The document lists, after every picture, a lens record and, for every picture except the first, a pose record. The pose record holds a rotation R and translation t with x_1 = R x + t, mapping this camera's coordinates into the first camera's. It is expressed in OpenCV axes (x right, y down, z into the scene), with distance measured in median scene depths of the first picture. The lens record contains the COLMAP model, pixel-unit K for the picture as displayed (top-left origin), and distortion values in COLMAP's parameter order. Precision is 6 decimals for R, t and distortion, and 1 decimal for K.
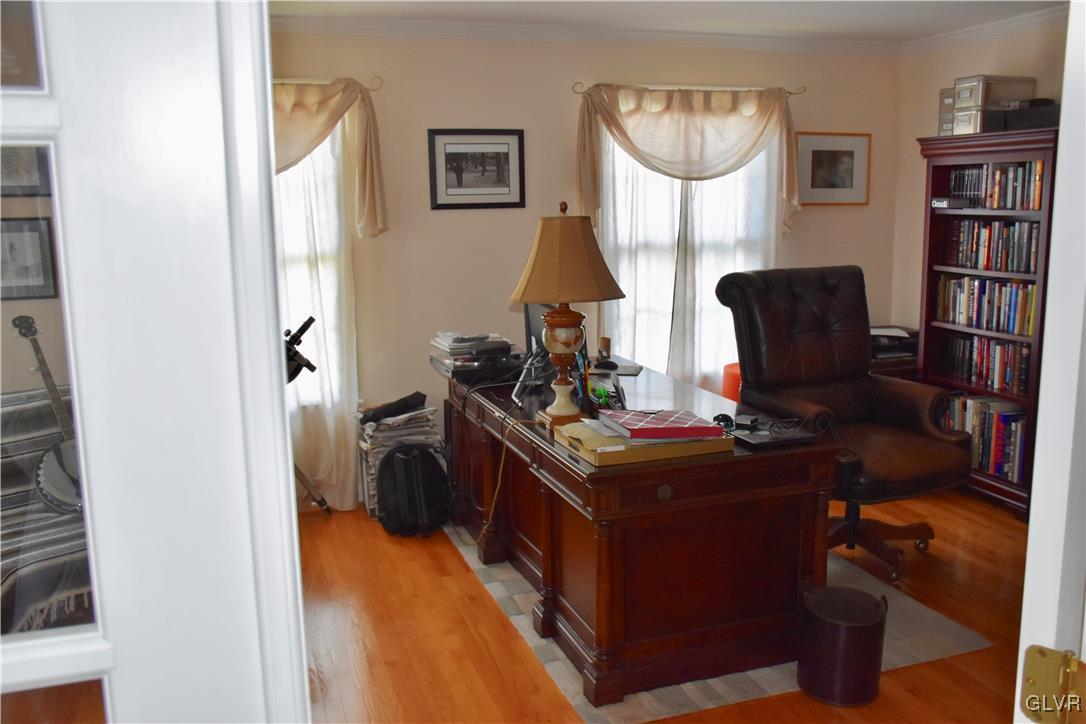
lens RADIAL K [[968.0, 0, 546.1], [0, 968.0, 366.3], [0, 0, 1]] dist [-0.084605, 0.112182]
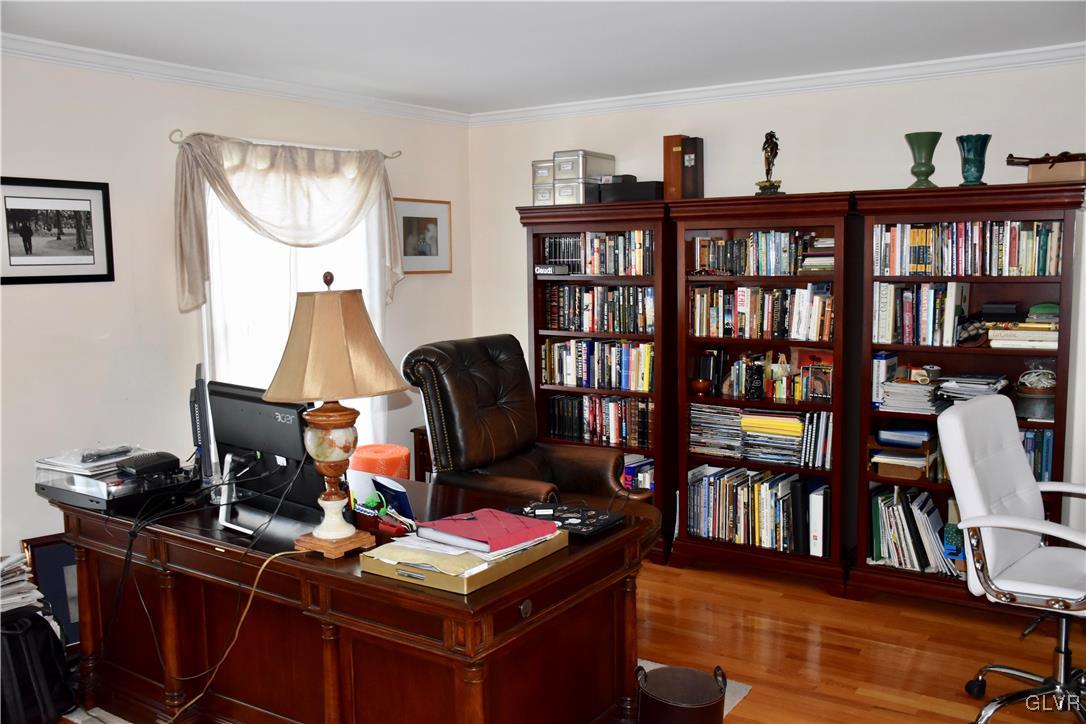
lens RADIAL K [[968.0, 0, 547.7], [0, 968.0, 361.8], [0, 0, 1]] dist [-0.084605, 0.112182]
pose [[0.804060, -0.060491, 0.591463, -0.214675], [0.104773, 0.993659, -0.040808, -0.030460], [-0.585244, 0.094781, 0.805299, 0.174720]]
